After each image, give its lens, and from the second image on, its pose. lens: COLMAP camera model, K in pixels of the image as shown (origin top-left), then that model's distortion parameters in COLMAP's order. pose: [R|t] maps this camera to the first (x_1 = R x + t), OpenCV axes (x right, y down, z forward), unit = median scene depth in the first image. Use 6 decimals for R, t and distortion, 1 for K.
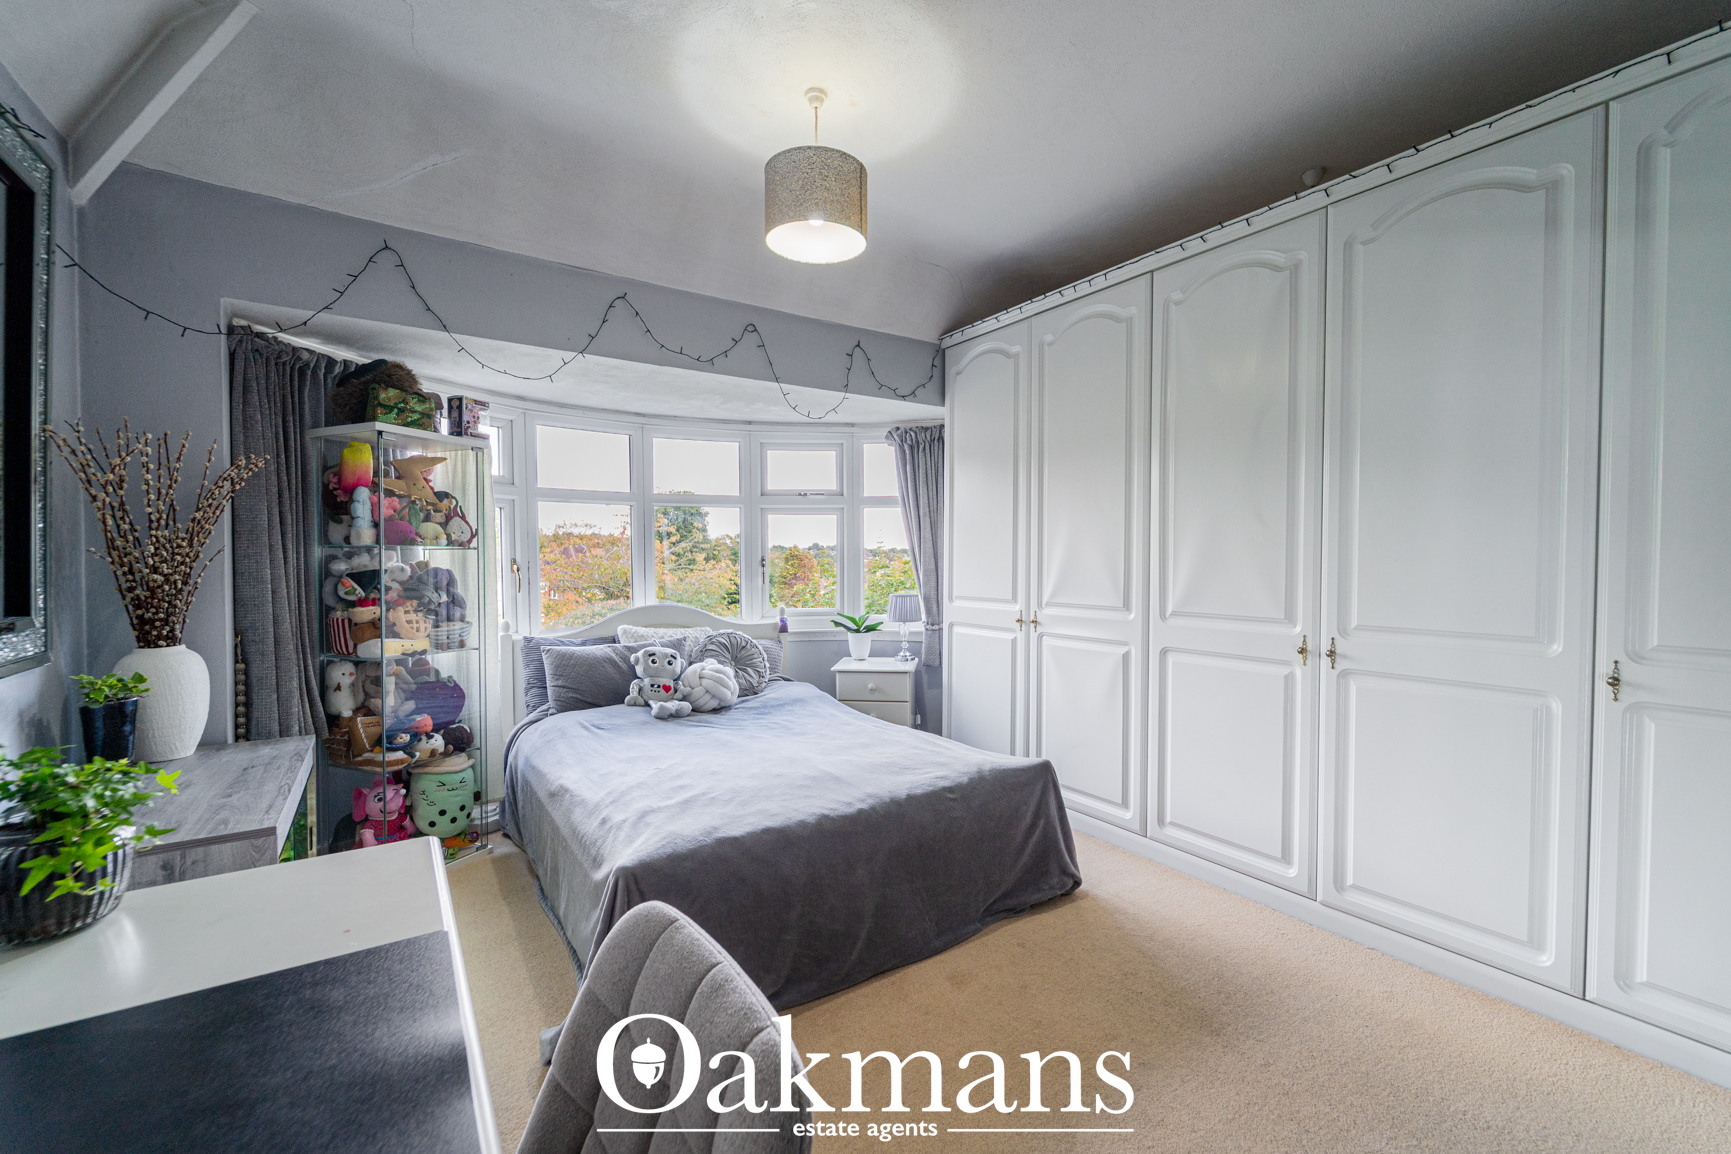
lens RADIAL K [[706.2, 0, 866.4], [0, 706.2, 576.7], [0, 0, 1]] dist [0.004595, -0.002296]
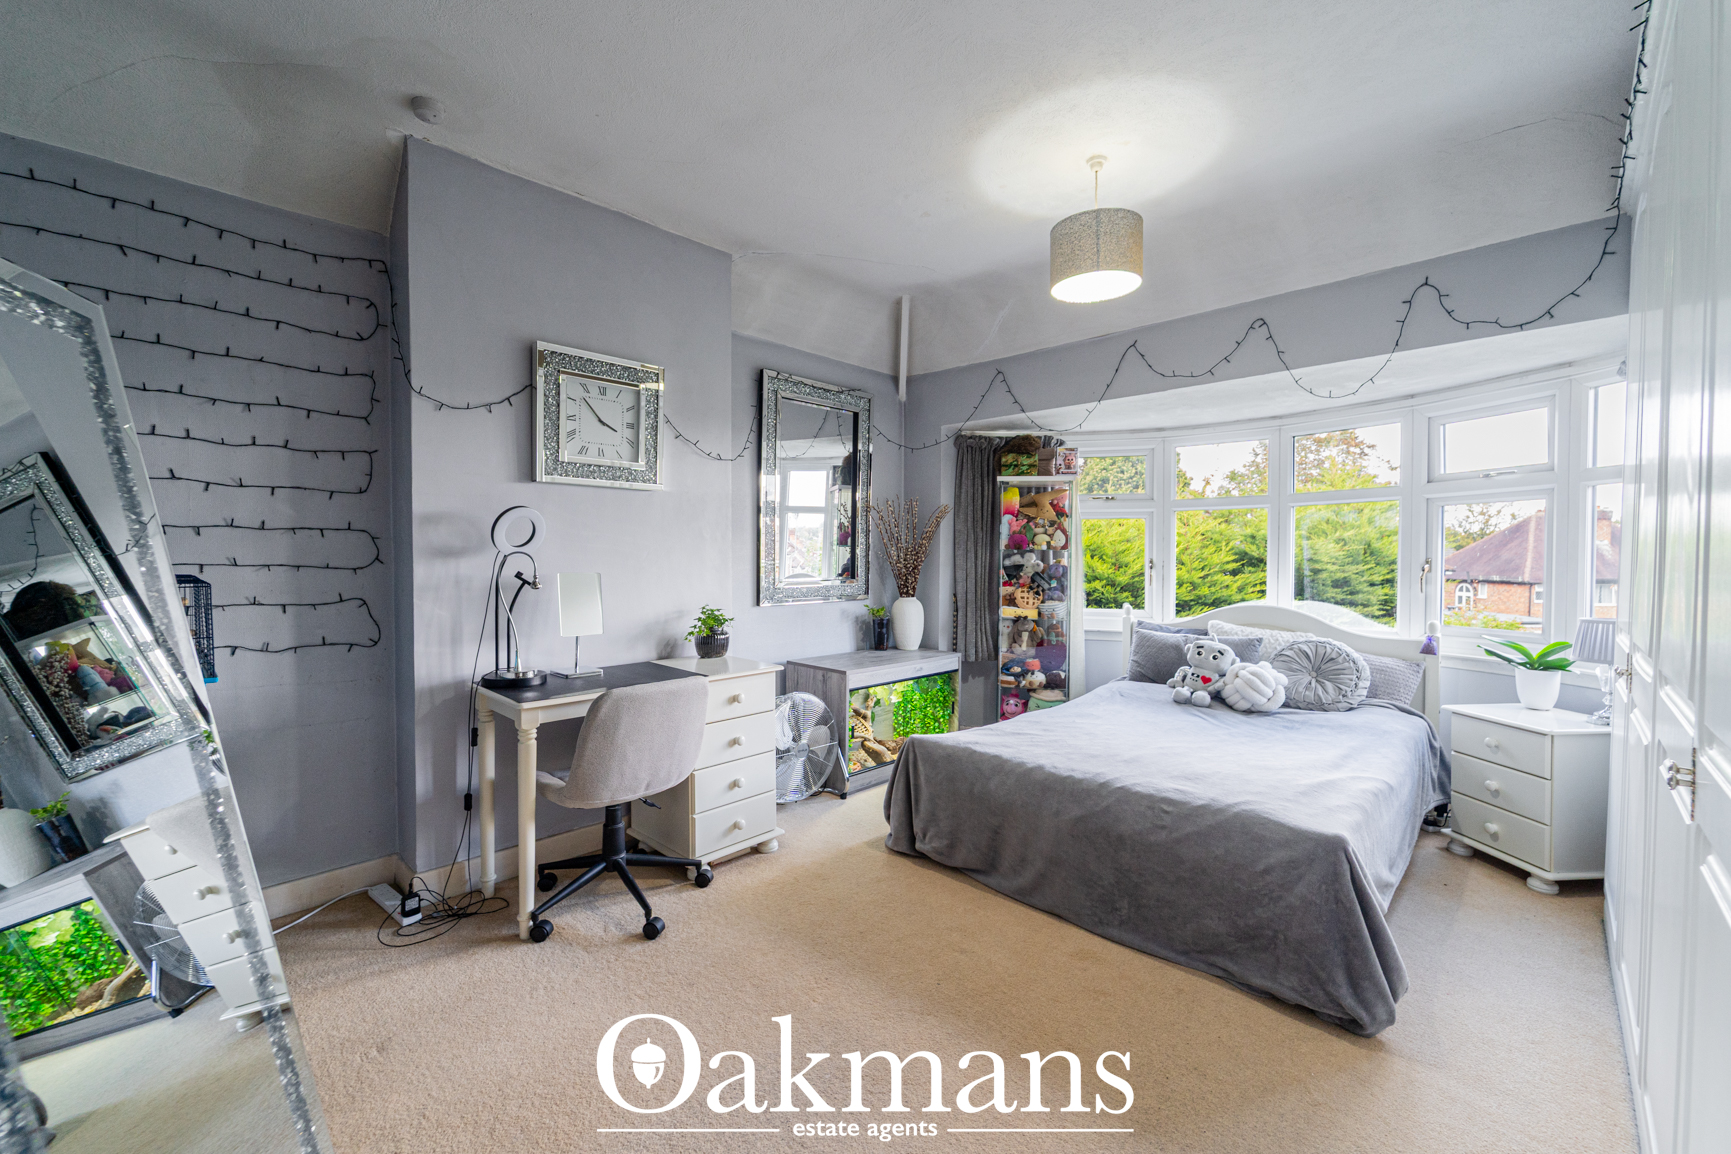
lens RADIAL K [[706.2, 0, 864.7], [0, 706.2, 569.8], [0, 0, 1]] dist [0.004595, -0.002296]
pose [[0.195526, 0.023166, -0.980425, 0.809252], [-0.033133, 0.999306, 0.017005, -0.012777], [0.980139, 0.029159, 0.196158, 0.332390]]
